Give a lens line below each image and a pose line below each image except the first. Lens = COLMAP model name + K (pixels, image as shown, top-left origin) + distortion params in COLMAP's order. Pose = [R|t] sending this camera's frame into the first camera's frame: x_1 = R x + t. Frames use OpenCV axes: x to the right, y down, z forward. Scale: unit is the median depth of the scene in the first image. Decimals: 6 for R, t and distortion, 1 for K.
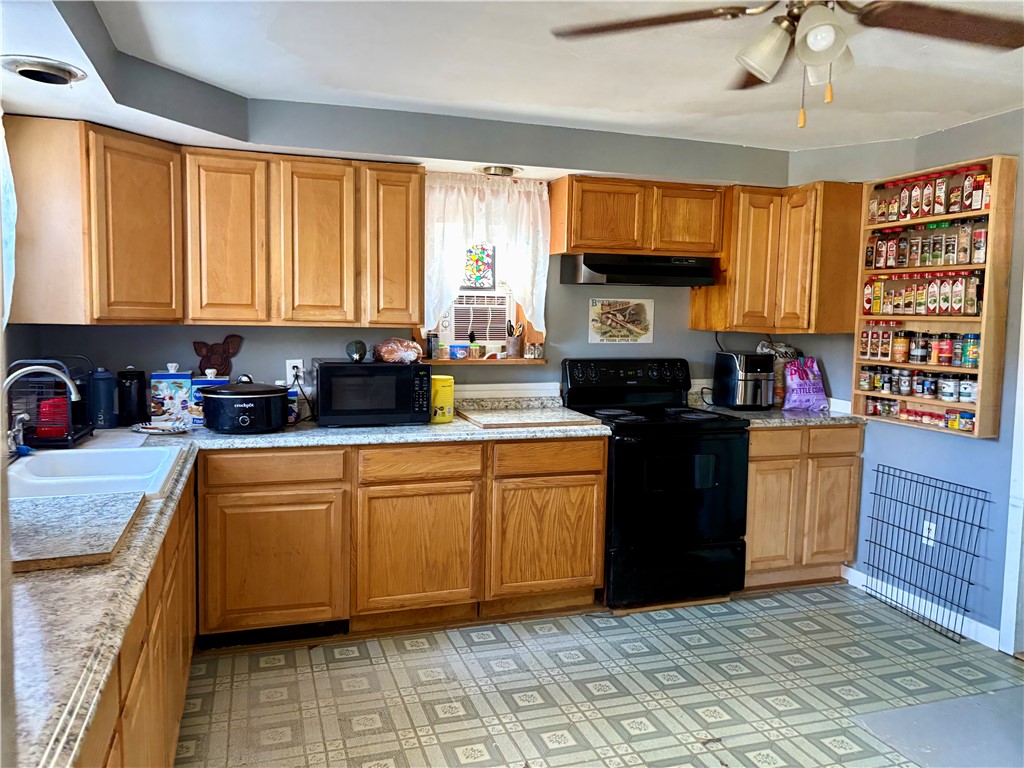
lens RADIAL K [[776.9, 0, 513.2], [0, 776.9, 385.7], [0, 0, 1]] dist [0.062887, -0.075866]
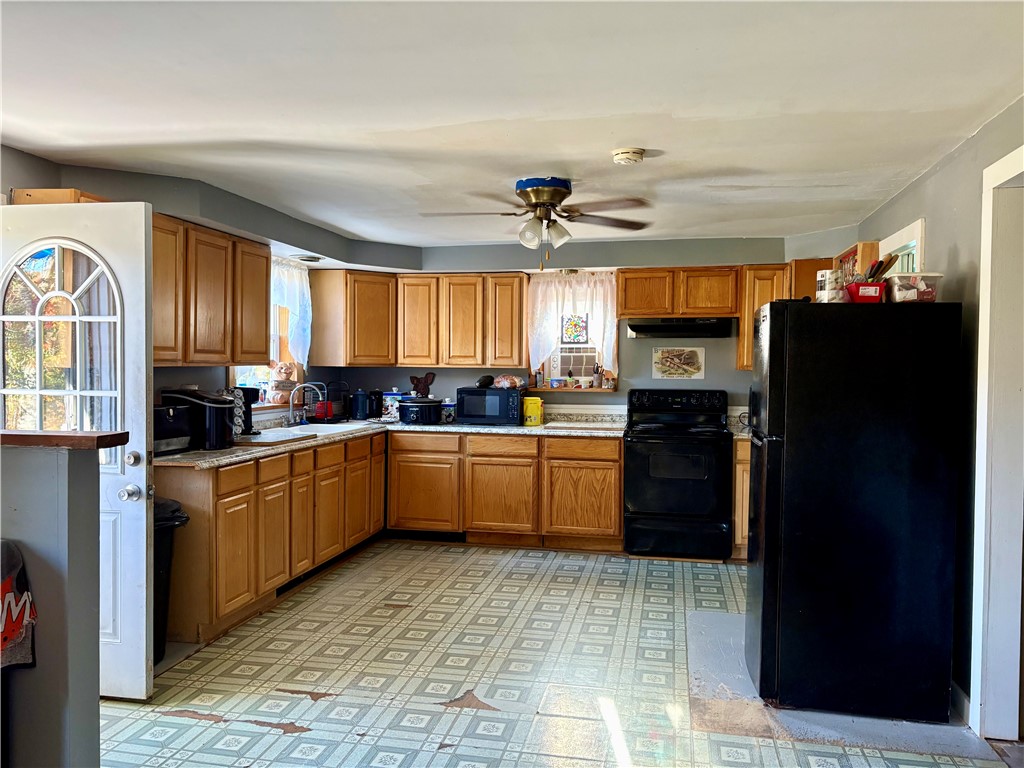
lens RADIAL K [[776.9, 0, 514.6], [0, 776.9, 383.9], [0, 0, 1]] dist [0.062887, -0.075866]
pose [[0.864179, 0.005551, -0.503153, 0.733615], [-0.036557, 0.997989, -0.051777, 0.047627], [0.501854, 0.063138, 0.862645, -0.452369]]
